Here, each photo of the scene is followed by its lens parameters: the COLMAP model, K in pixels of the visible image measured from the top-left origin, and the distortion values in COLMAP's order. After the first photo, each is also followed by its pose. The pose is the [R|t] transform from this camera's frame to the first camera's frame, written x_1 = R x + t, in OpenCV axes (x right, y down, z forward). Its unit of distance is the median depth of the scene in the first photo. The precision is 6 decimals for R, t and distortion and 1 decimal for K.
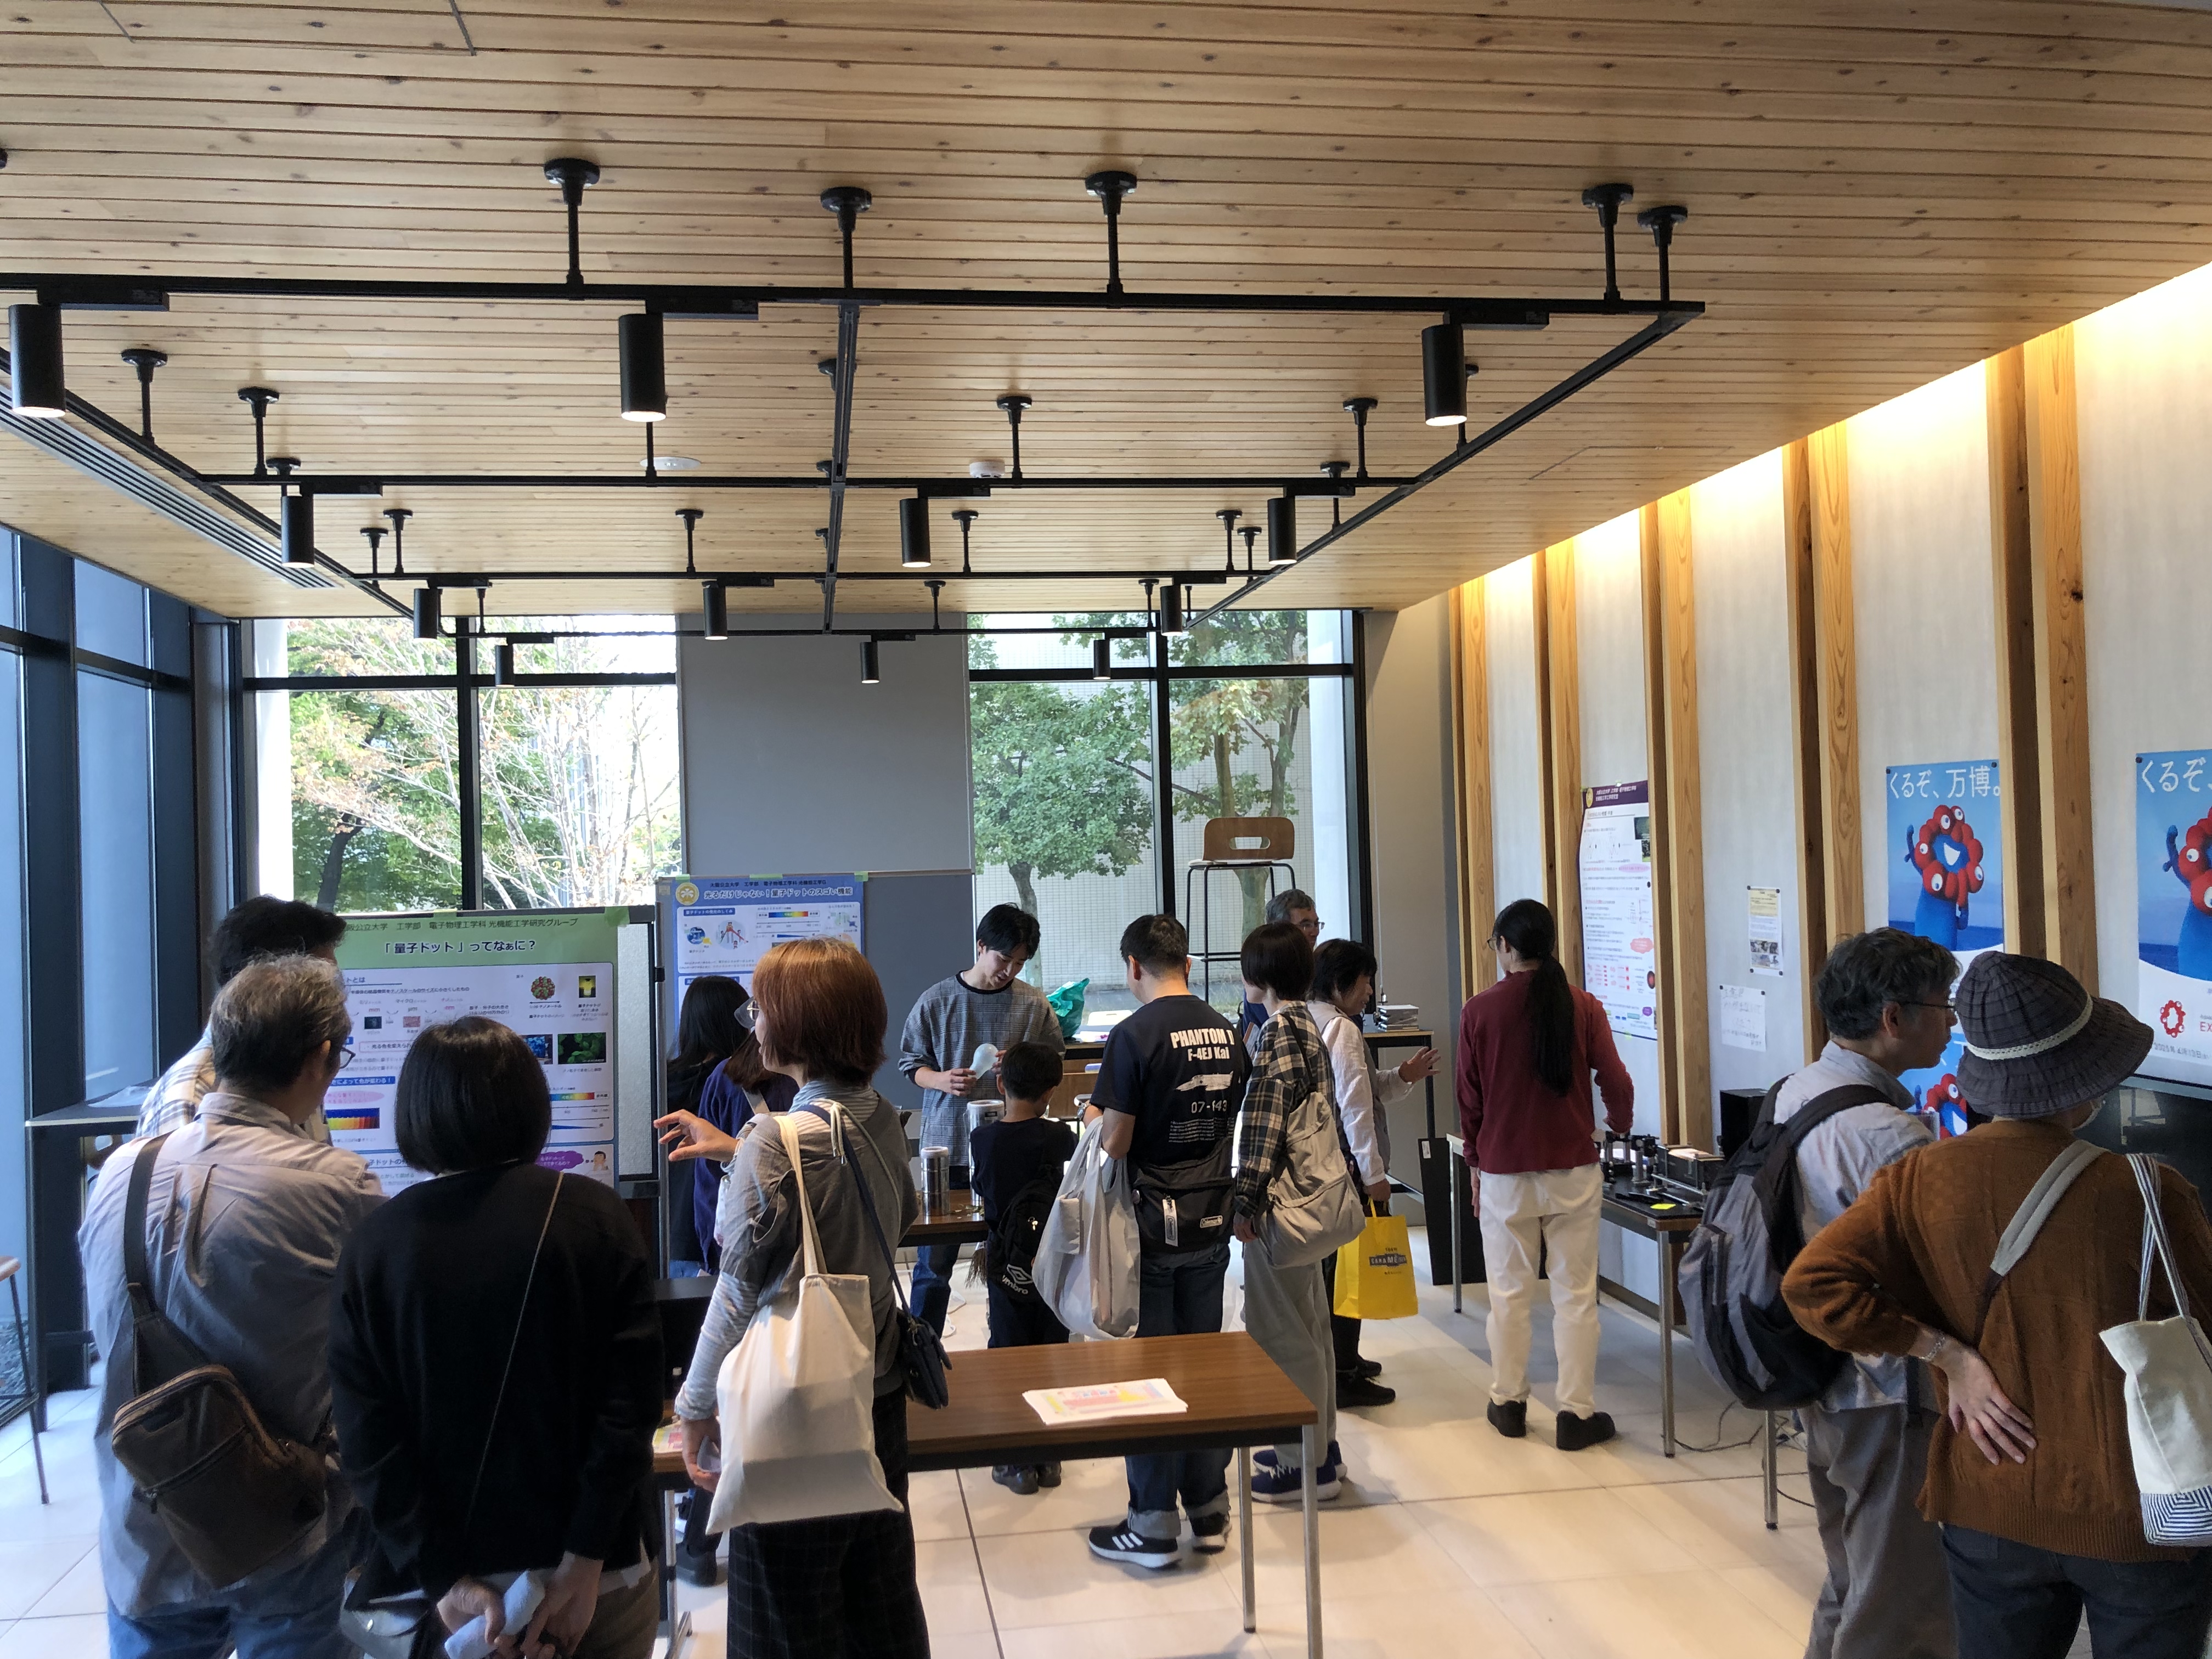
lens RADIAL K [[1812.9, 0, 1103.8], [0, 1812.9, 828.9], [0, 0, 1]] dist [0.000173, 0.000082]
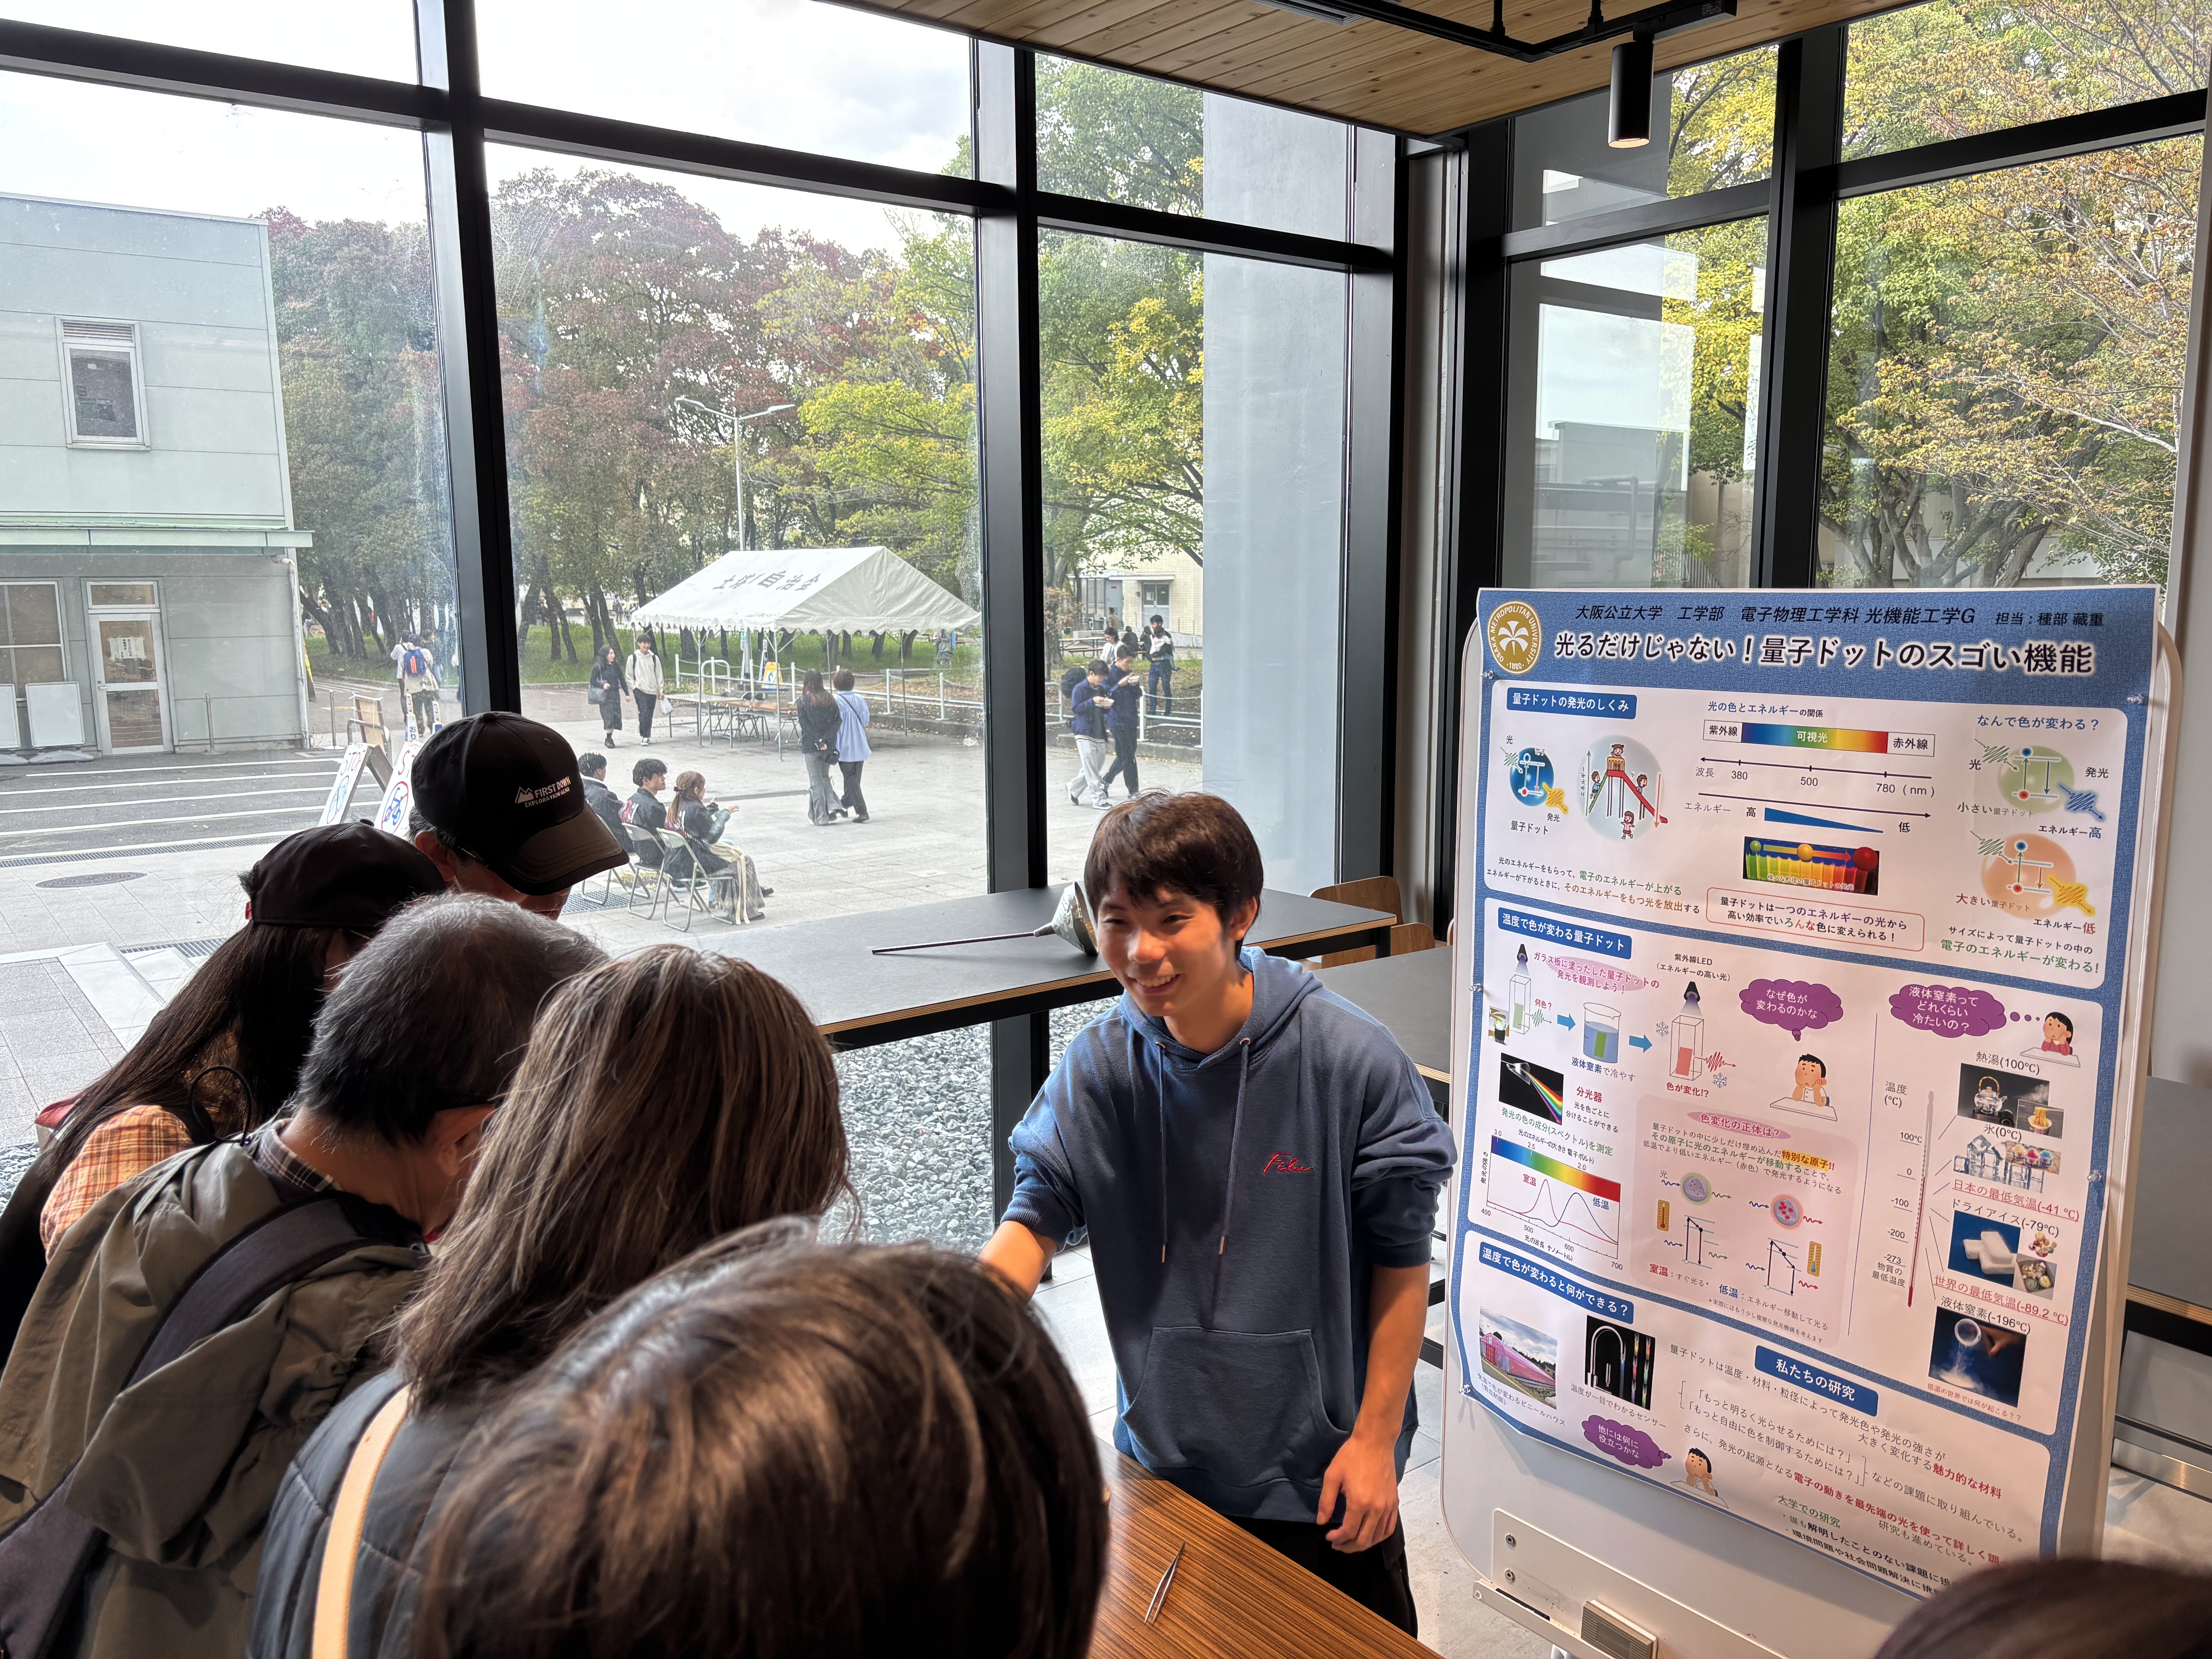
lens RADIAL K [[1671.2, 0, 1107.8], [0, 1671.2, 838.4], [0, 0, 1]] dist [0.006526, 0.001104]
pose [[0.501573, 0.151659, -0.851718, -0.020532], [0.003189, 0.984183, 0.177124, 0.019157], [0.865109, -0.091557, 0.493156, 0.797635]]
